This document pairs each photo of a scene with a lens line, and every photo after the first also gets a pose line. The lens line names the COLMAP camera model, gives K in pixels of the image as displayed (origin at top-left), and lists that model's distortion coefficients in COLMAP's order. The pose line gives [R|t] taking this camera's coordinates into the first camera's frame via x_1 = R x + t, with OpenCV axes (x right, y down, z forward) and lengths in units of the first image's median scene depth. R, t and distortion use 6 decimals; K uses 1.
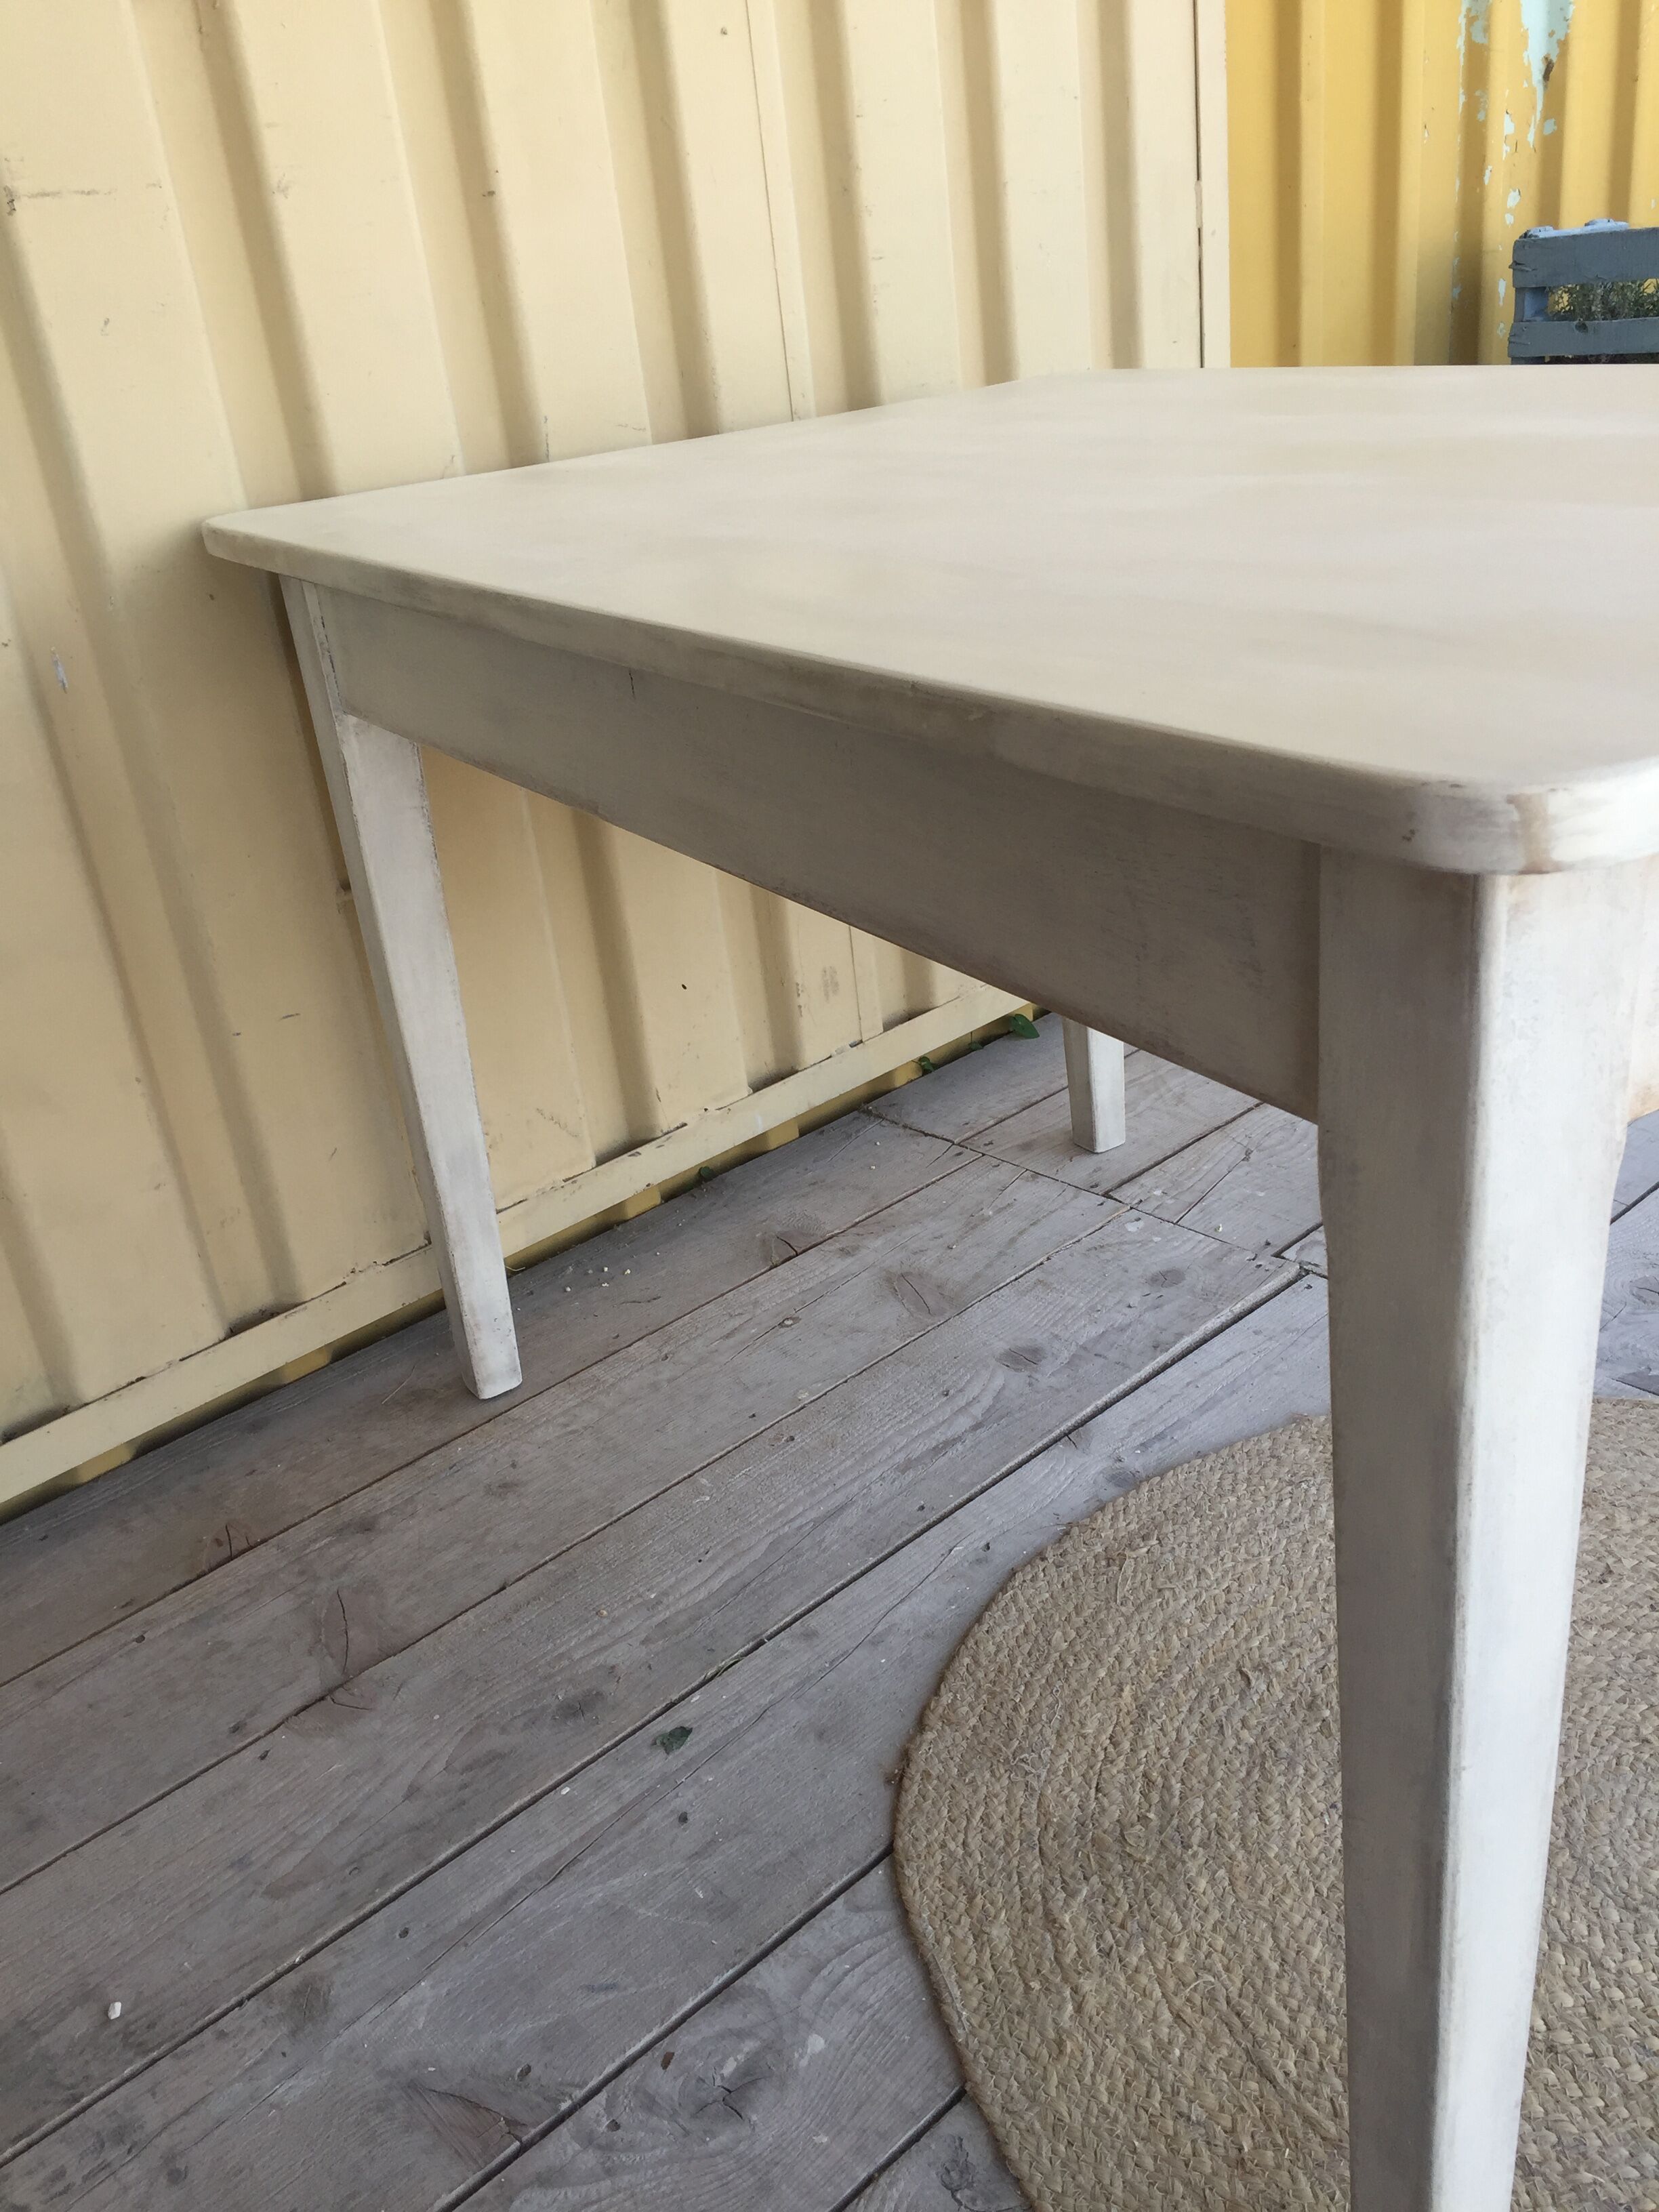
lens RADIAL K [[1891.4, 0, 823.0], [0, 1891.4, 1096.1], [0, 0, 1]] dist [0.082868, -0.127359]
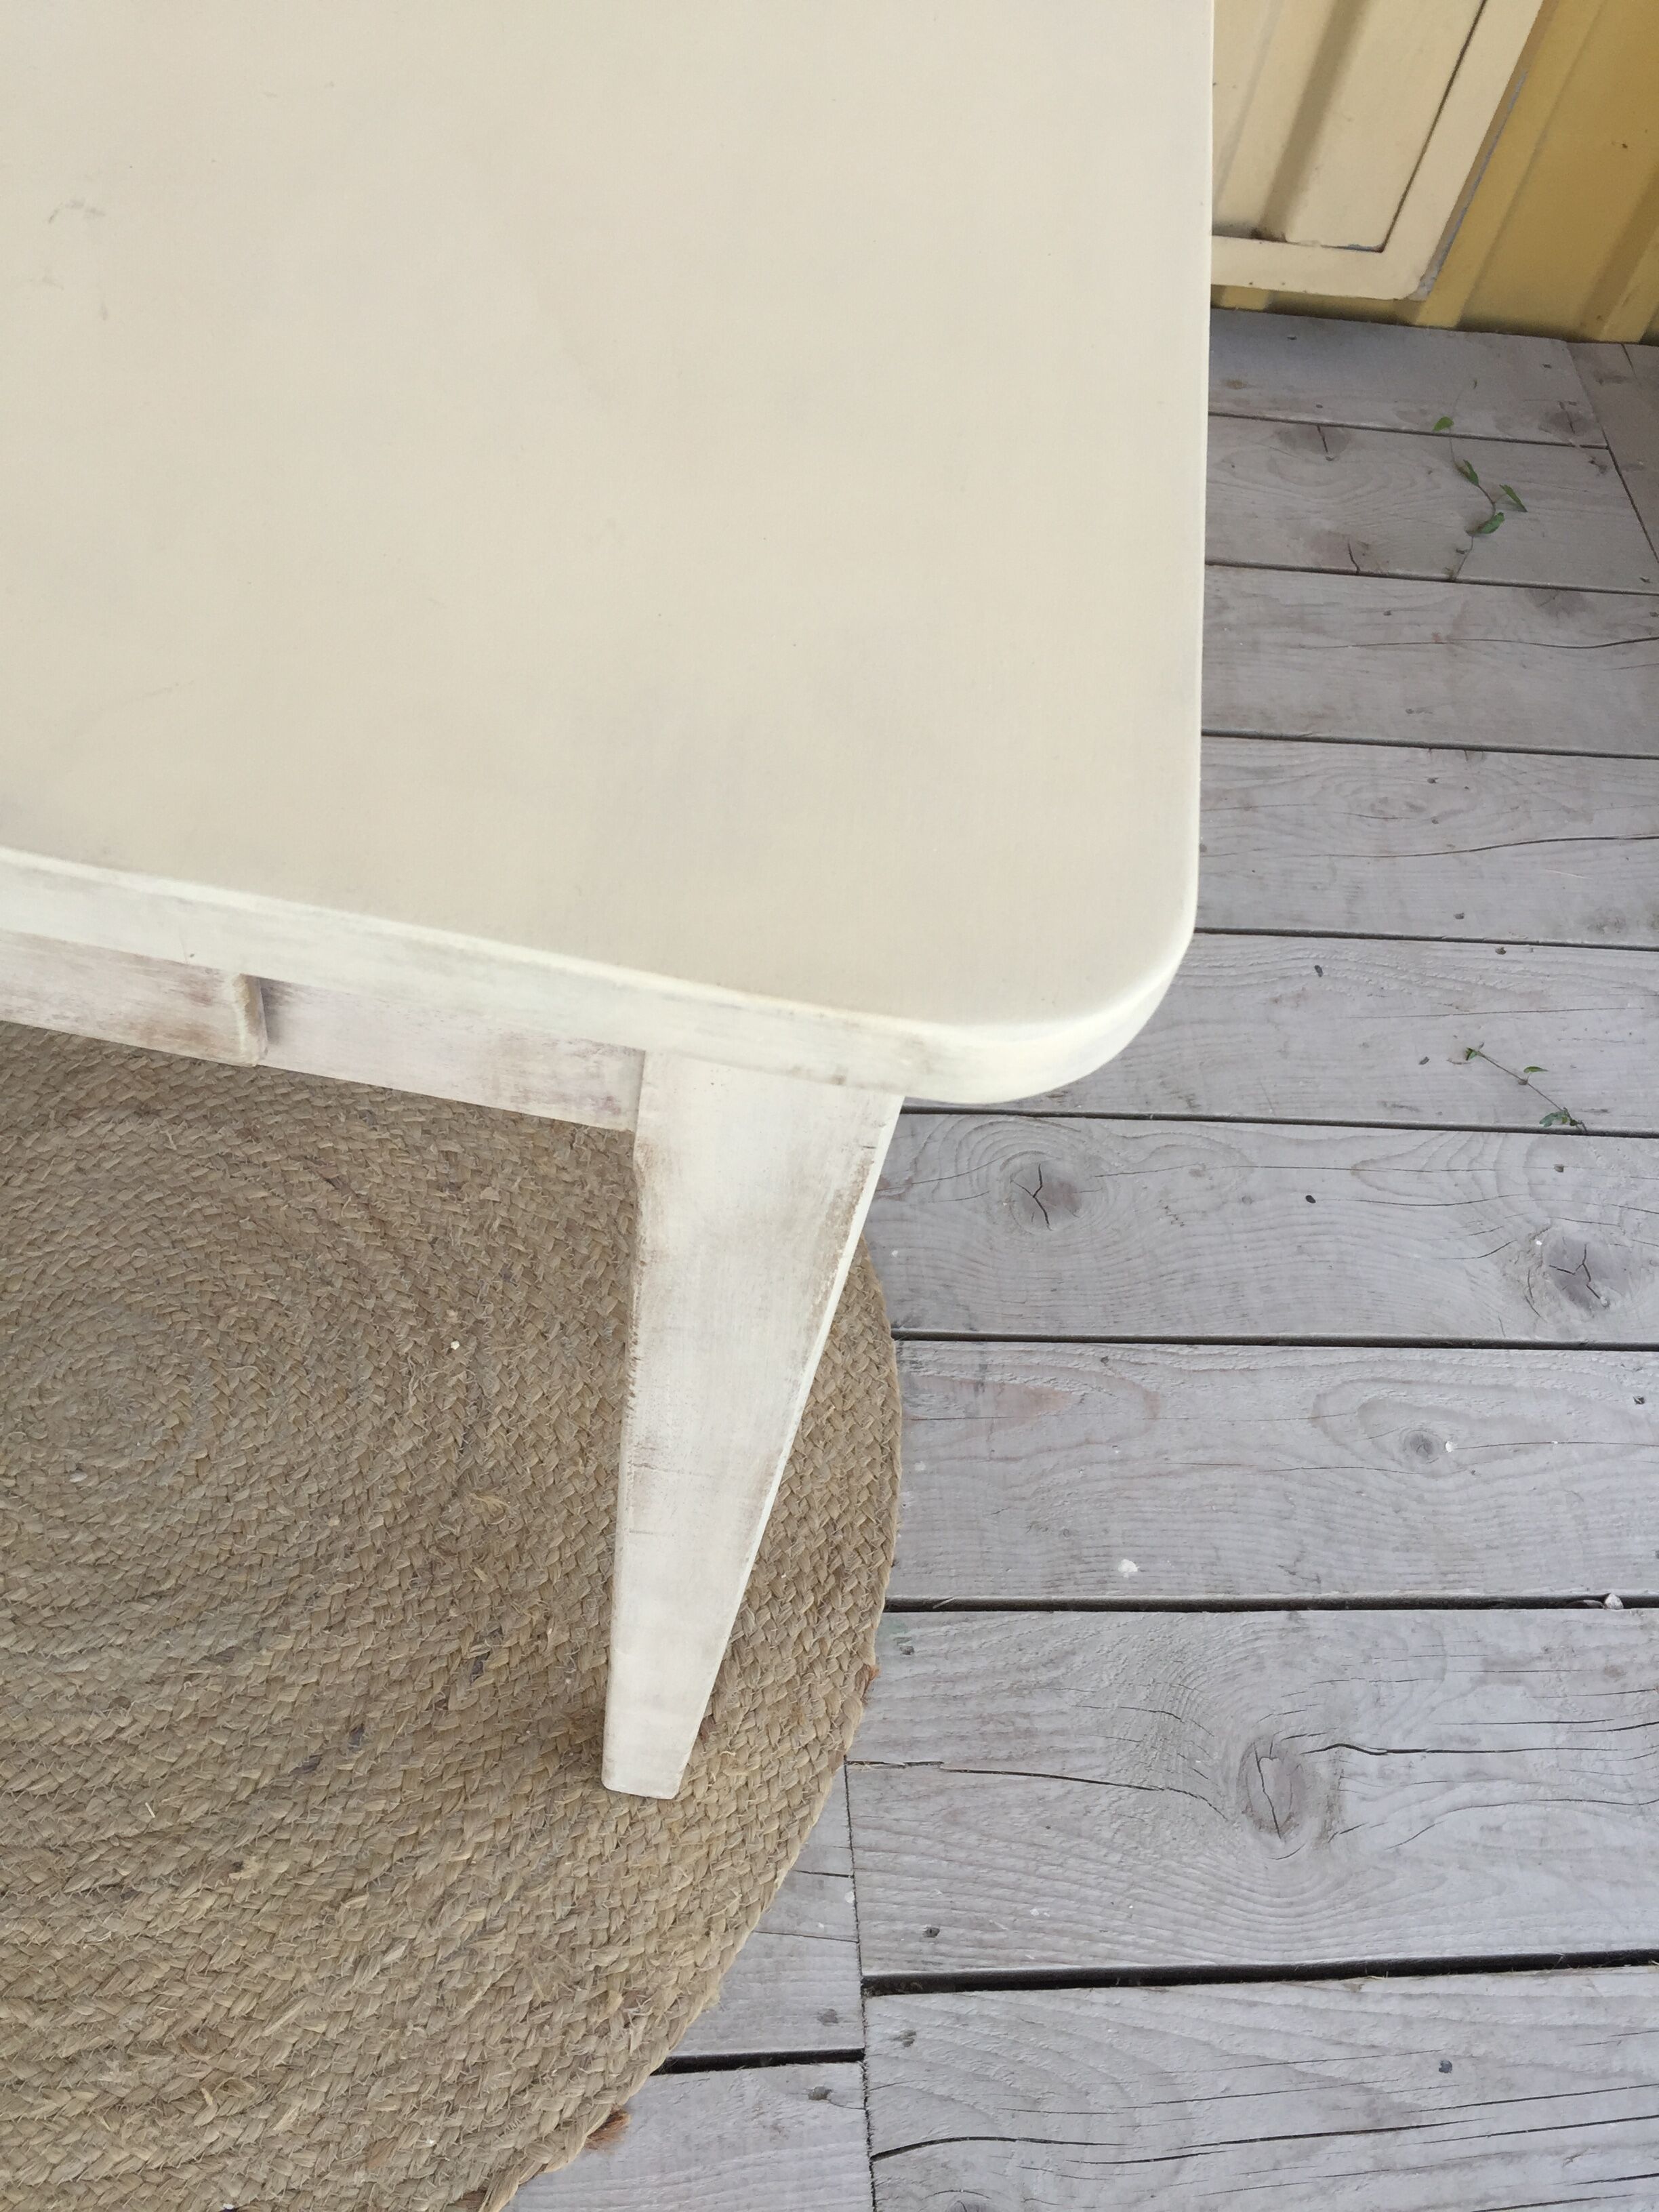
lens RADIAL K [[1891.4, 0, 828.6], [0, 1891.4, 1101.4], [0, 0, 1]] dist [0.082868, -0.127359]
pose [[0.753098, 0.637937, -0.160872, 0.597701], [-0.465230, 0.689272, 0.555396, -0.324903], [0.465193, -0.343425, 0.815877, 0.327219]]
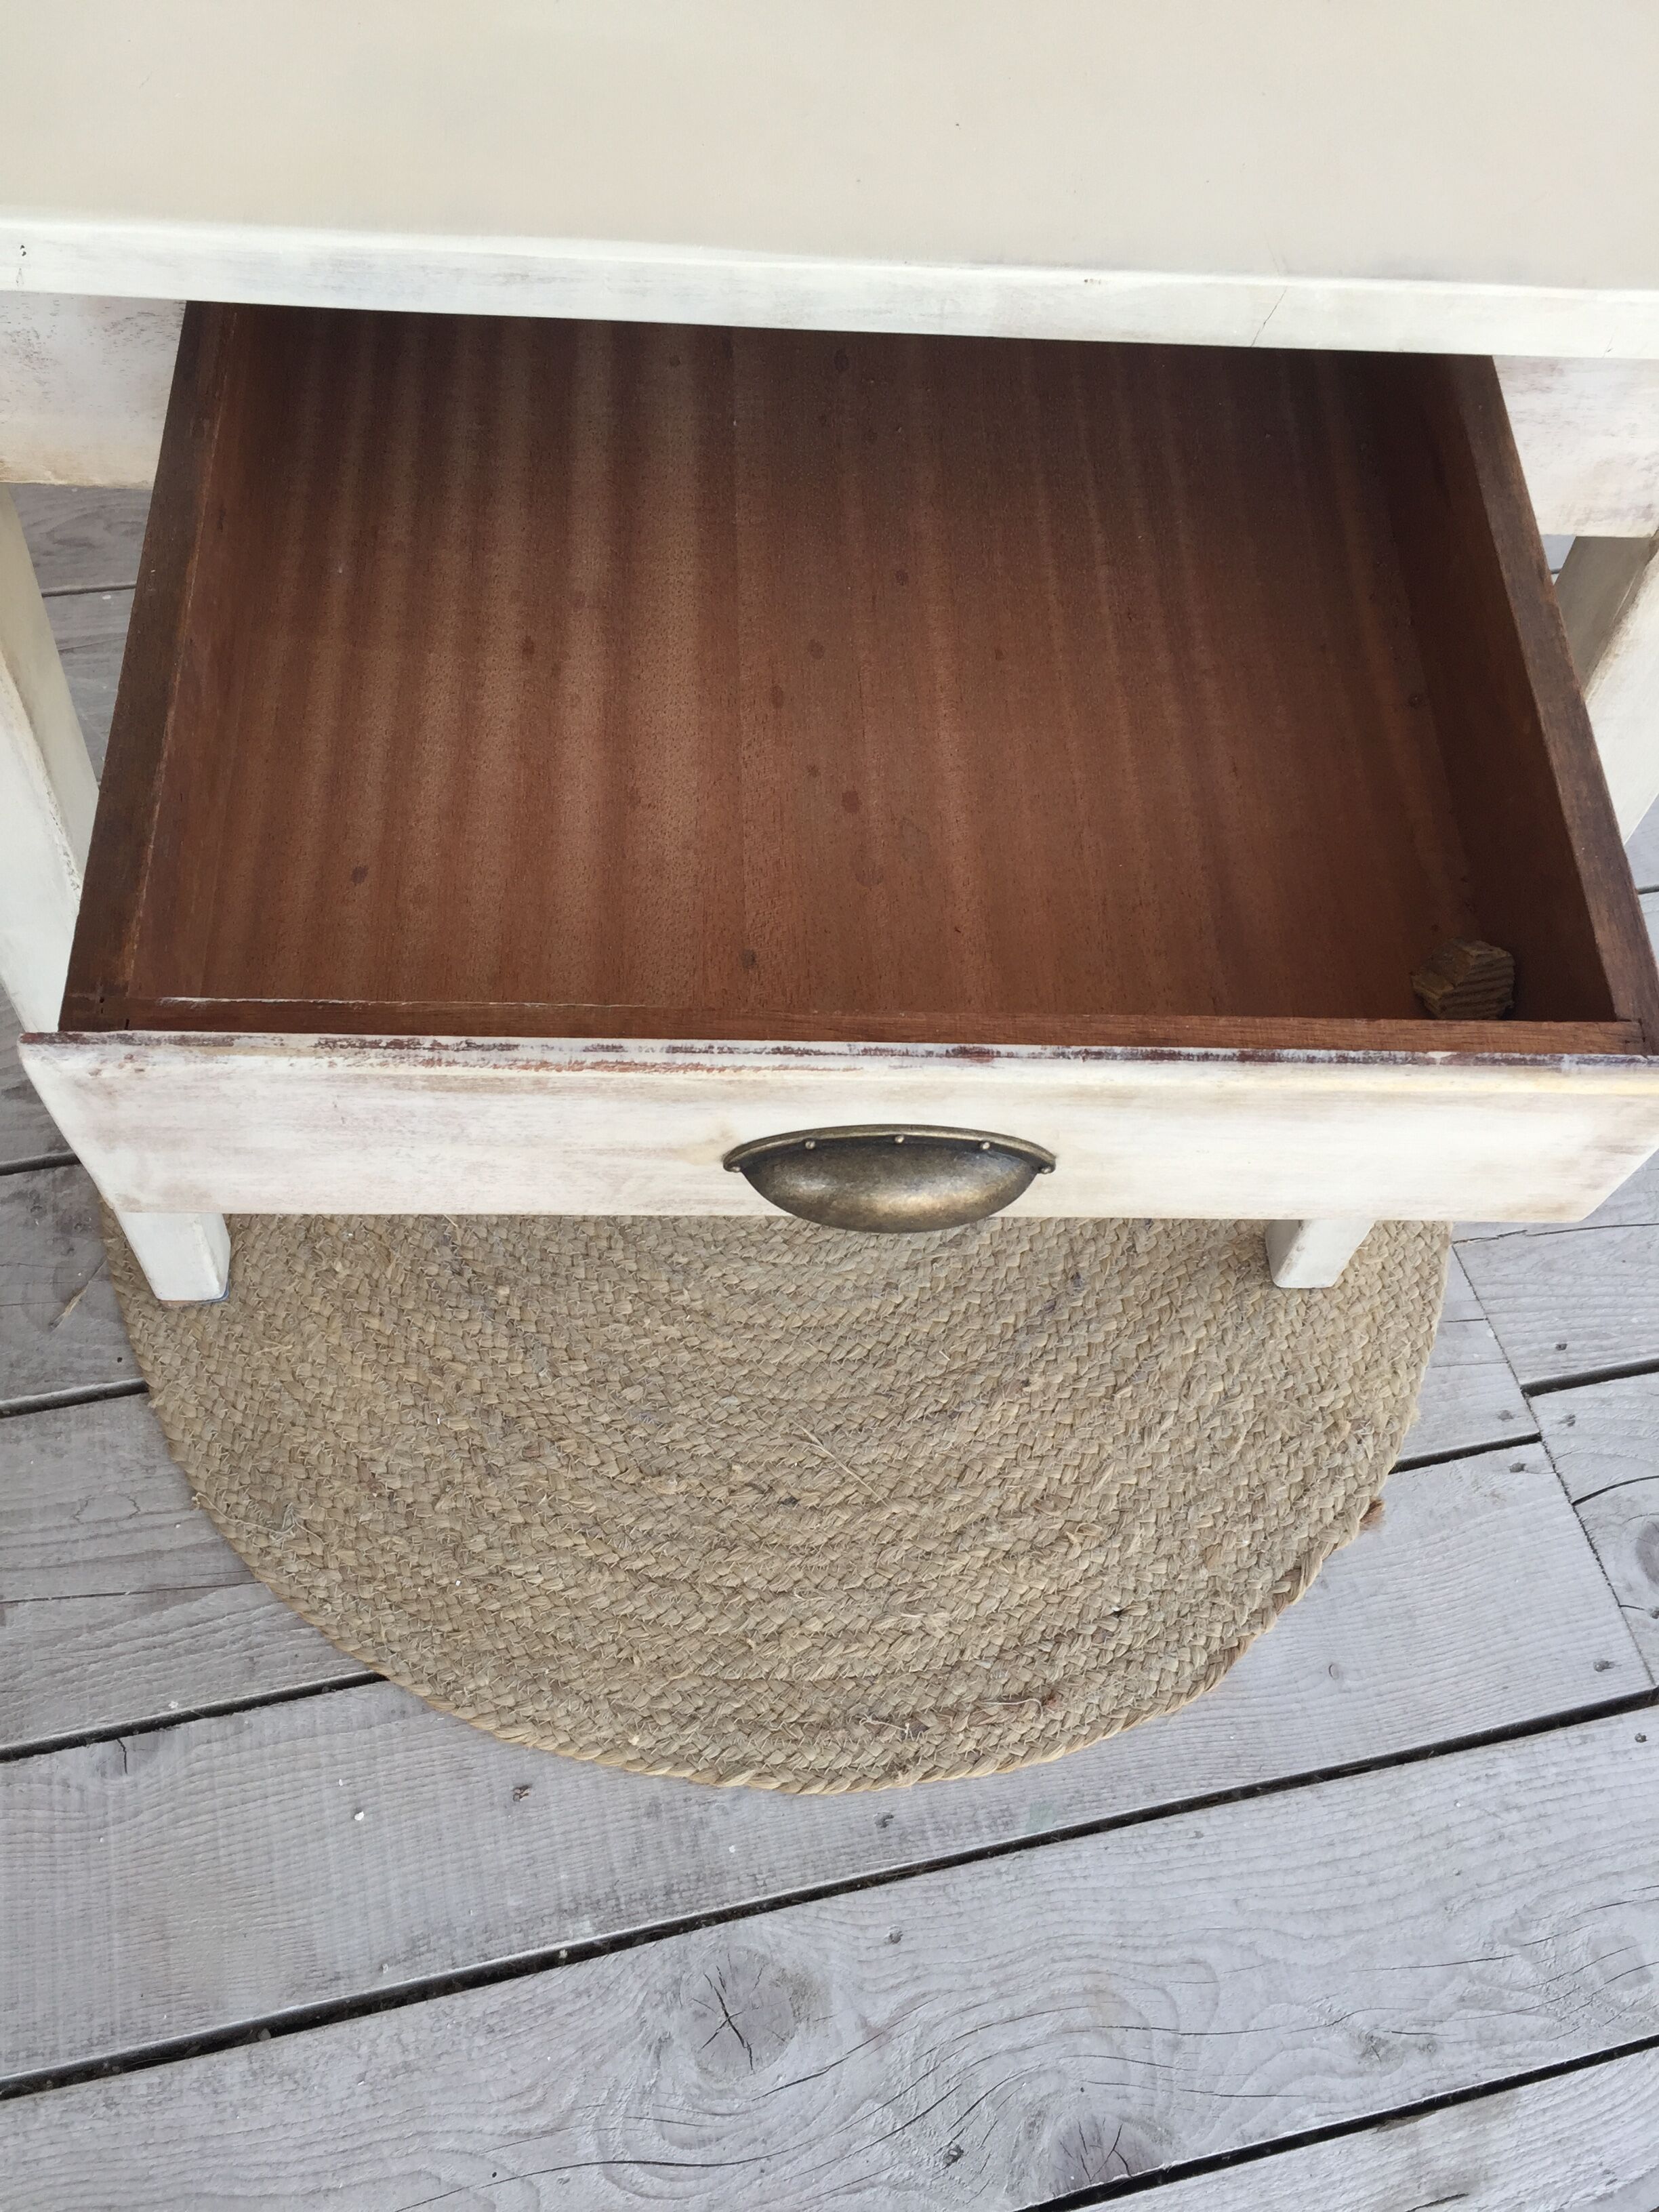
lens RADIAL K [[1891.4, 0, 847.9], [0, 1891.4, 1097.7], [0, 0, 1]] dist [0.082868, -0.127359]
pose [[0.861191, 0.496796, -0.107443, 0.468981], [-0.352419, 0.735940, 0.578094, -0.223740], [0.366266, -0.459985, 0.808865, 0.048140]]
